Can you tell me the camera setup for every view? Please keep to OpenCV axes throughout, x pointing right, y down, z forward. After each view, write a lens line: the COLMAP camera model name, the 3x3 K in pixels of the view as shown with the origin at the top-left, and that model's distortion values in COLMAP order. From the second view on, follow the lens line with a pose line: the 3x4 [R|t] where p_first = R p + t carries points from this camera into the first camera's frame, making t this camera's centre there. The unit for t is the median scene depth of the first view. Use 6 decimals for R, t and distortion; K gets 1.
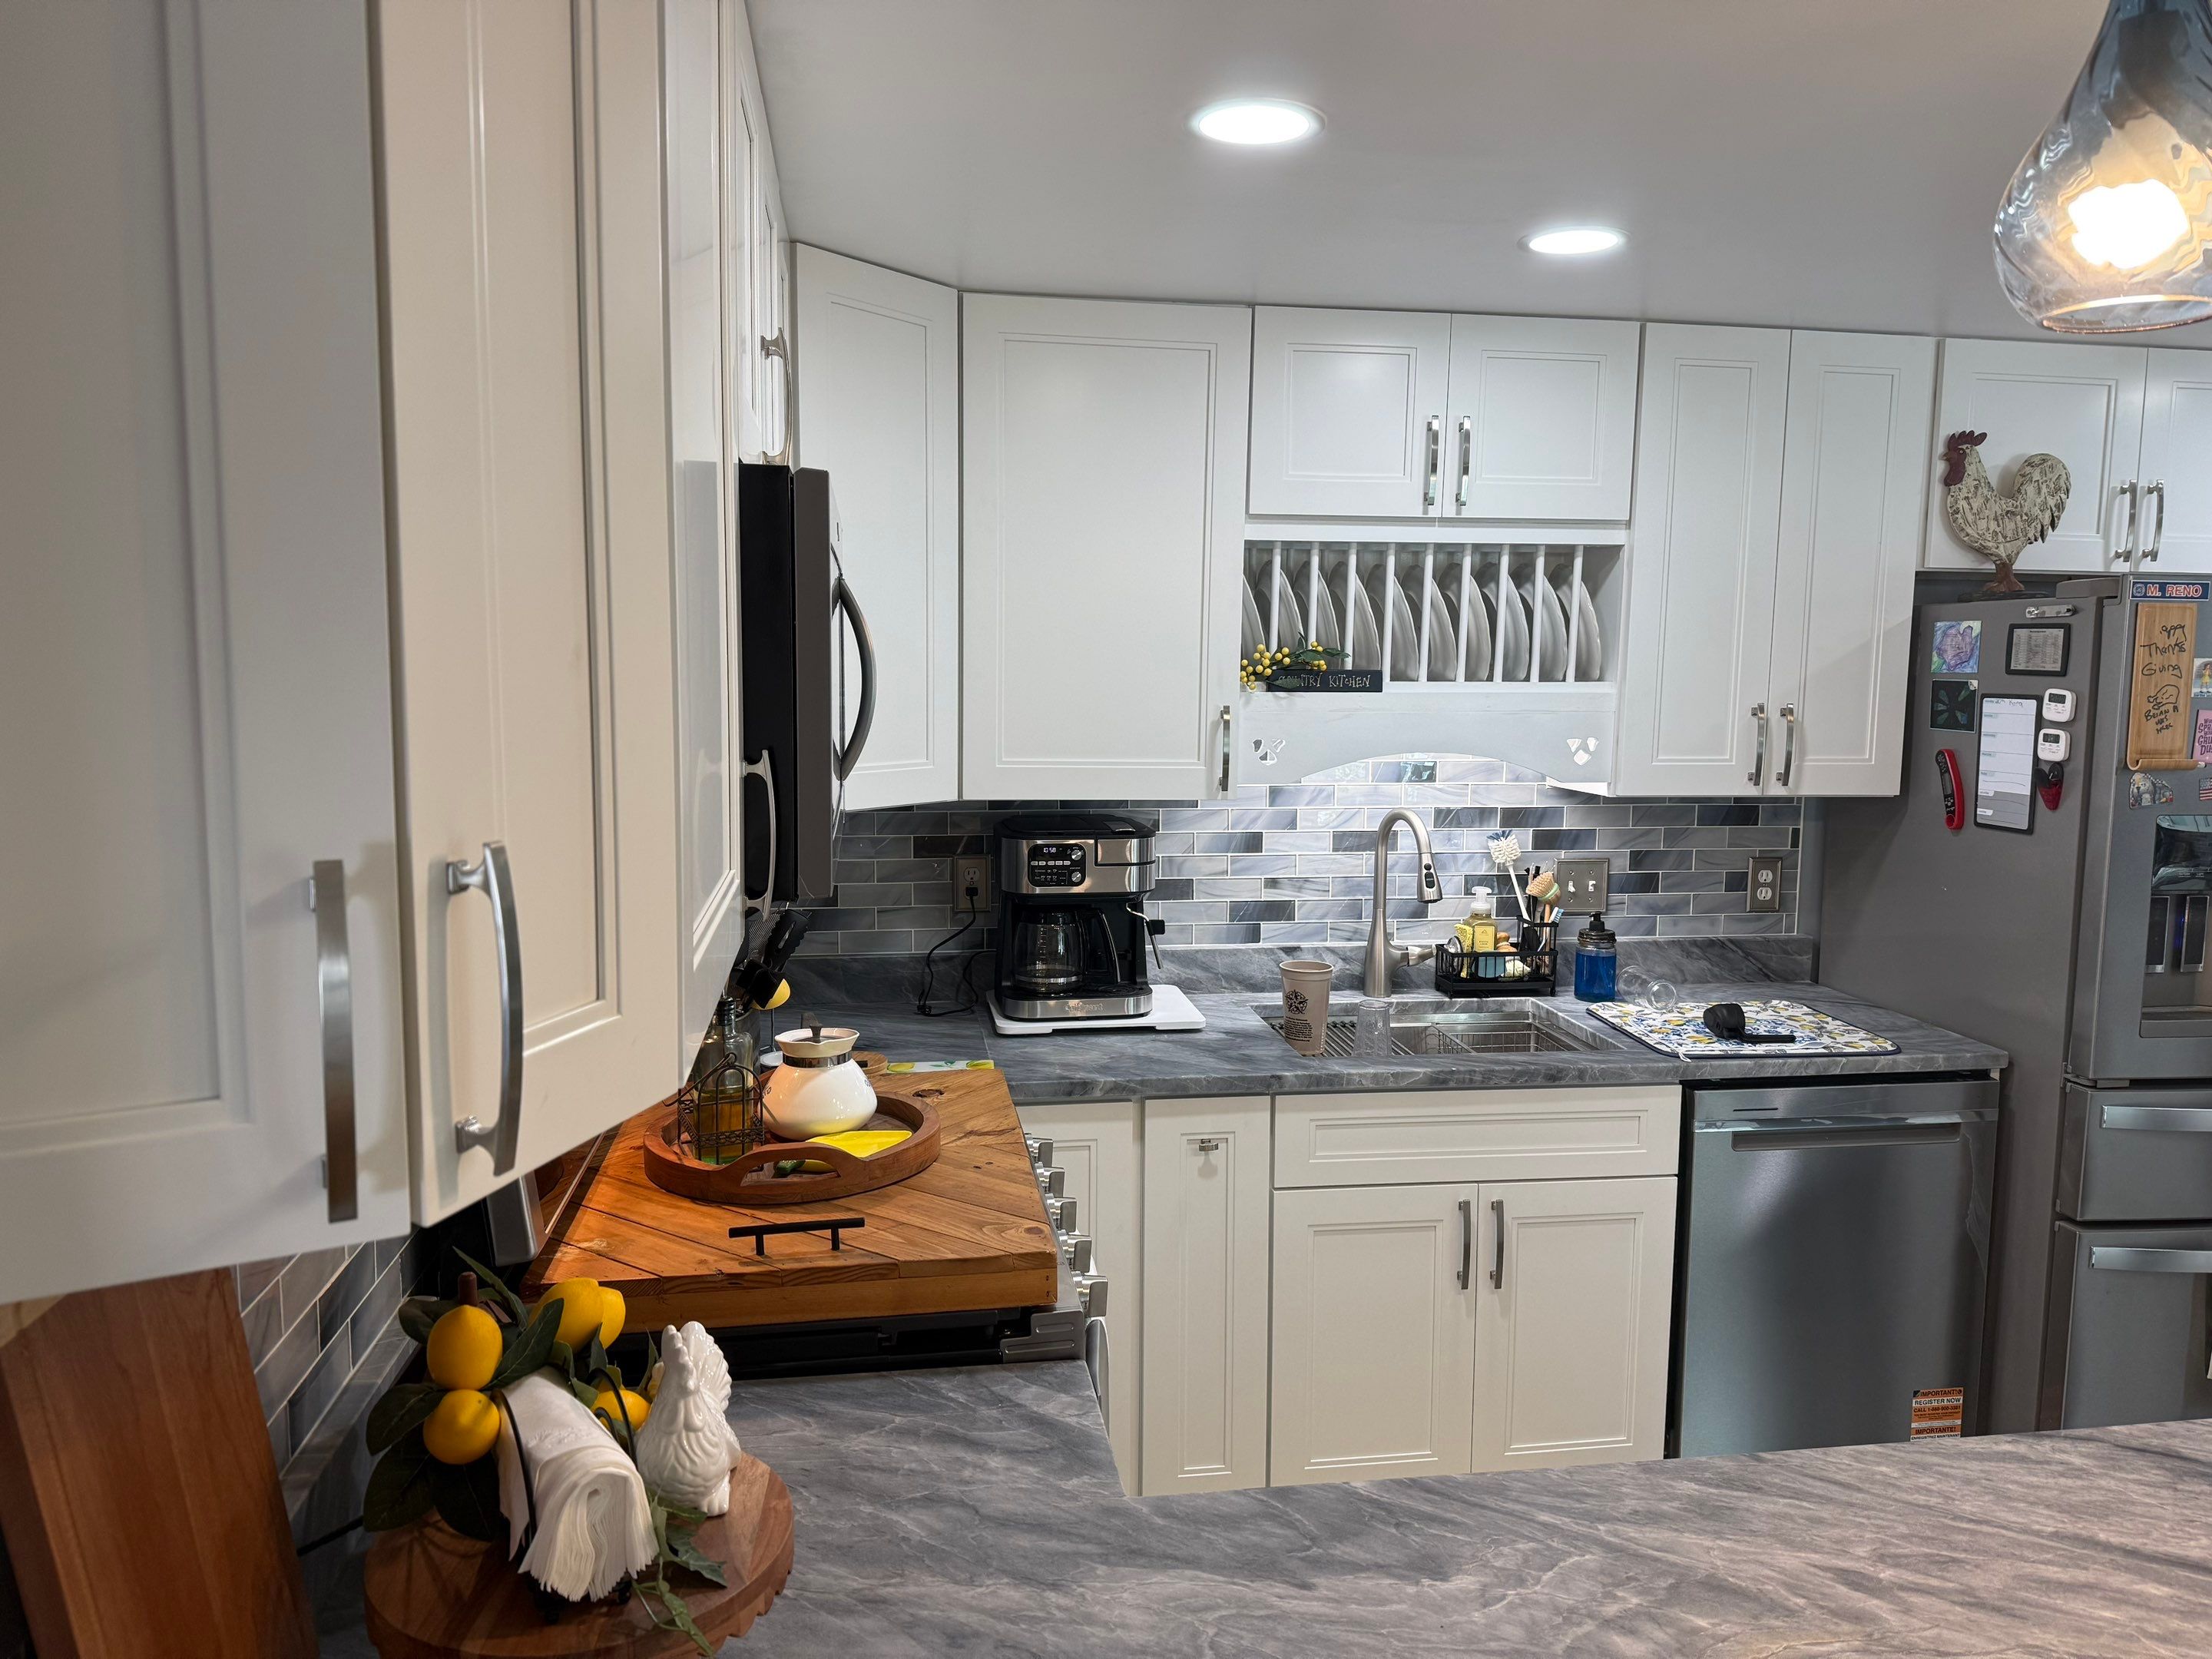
lens RADIAL K [[1570.8, 0, 1106.7], [0, 1570.8, 821.5], [0, 0, 1]] dist [0.022165, -0.022747]
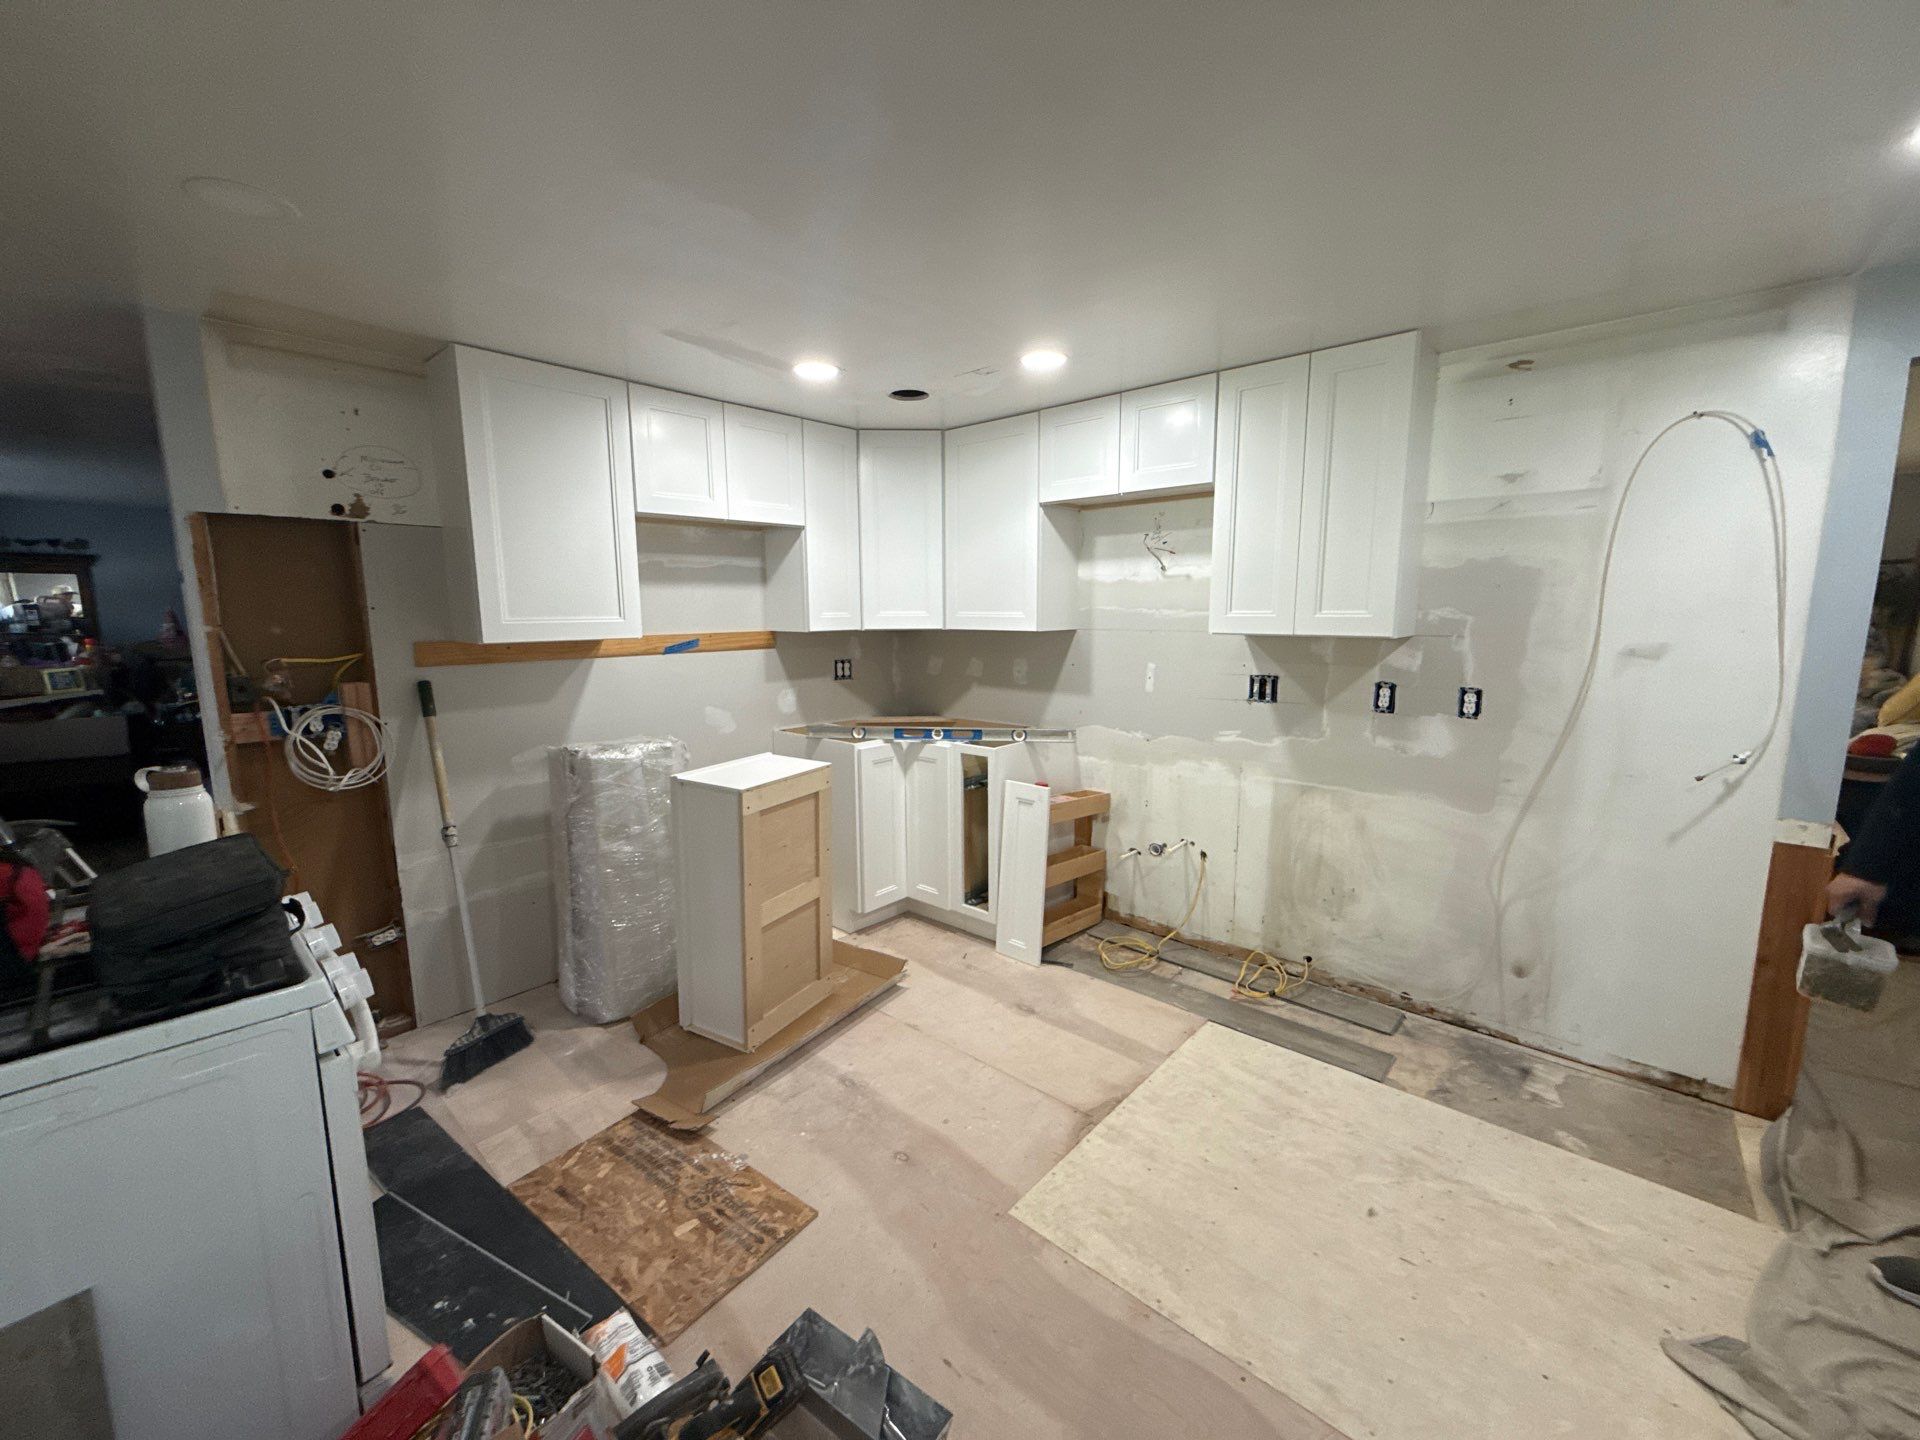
lens RADIAL K [[766.1, 0, 959.0], [0, 766.1, 720.4], [0, 0, 1]] dist [-0.004568, 0.001527]
pose [[0.640385, 0.097538, -0.761835, 0.827461], [-0.072404, 0.995153, 0.066548, 0.046918], [0.764634, 0.012544, 0.644343, 0.200070]]
